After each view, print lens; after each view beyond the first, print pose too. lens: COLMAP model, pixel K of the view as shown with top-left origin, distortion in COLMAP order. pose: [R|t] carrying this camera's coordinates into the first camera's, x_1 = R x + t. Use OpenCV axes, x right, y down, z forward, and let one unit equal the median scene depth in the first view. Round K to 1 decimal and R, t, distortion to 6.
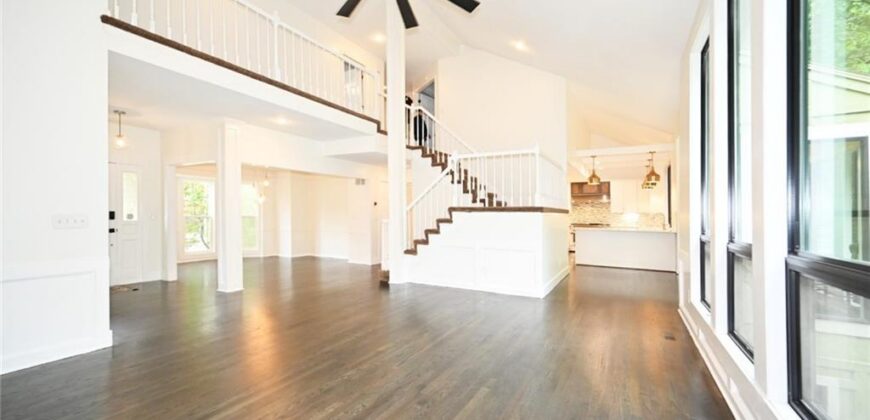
lens RADIAL K [[345.1, 0, 447.3], [0, 345.1, 213.9], [0, 0, 1]] dist [0.000818, 0.000009]
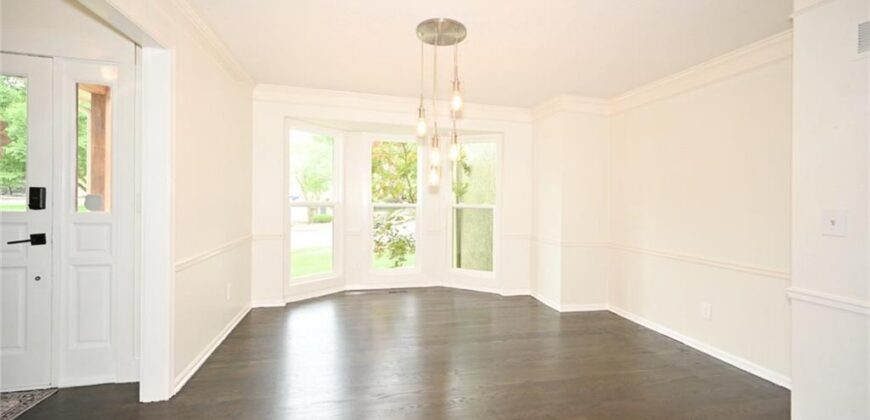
lens RADIAL K [[357.7, 0, 432.4], [0, 357.7, 187.6], [0, 0, 1]] dist [-0.000361, -0.000056]
pose [[0.644525, -0.018507, -0.764359, -0.378380], [-0.013820, 0.999262, -0.035848, 0.000306], [0.764458, 0.033668, 0.643793, 1.014572]]
